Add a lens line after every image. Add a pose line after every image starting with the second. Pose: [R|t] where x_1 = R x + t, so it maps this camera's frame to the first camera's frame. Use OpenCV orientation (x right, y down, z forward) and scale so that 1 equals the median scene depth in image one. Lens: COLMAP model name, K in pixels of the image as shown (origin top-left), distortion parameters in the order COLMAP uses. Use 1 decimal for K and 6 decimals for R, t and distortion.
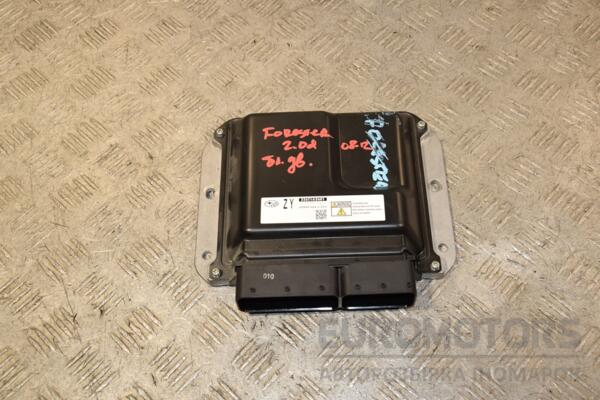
lens RADIAL K [[747.0, 0, 299.8], [0, 747.0, 200.6], [0, 0, 1]] dist [-0.038022, 0.000000]
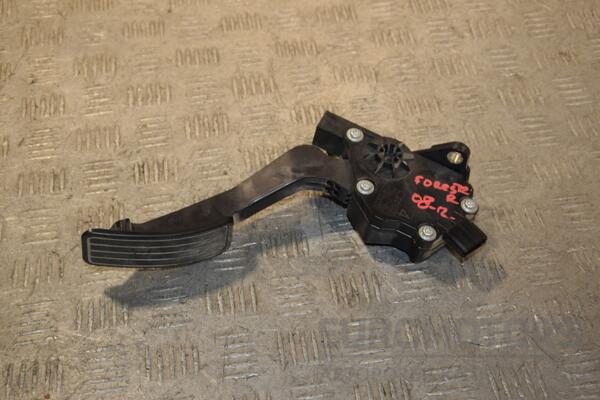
lens RADIAL K [[975.1, 0, 300.5], [0, 975.1, 199.7], [0, 0, 1]] dist [0.040182, 0.000000]
pose [[0.793093, 0.488845, -0.363366, 0.650367], [-0.541132, 0.839334, -0.051914, 0.154711], [0.279608, 0.237801, 0.930199, -0.189546]]
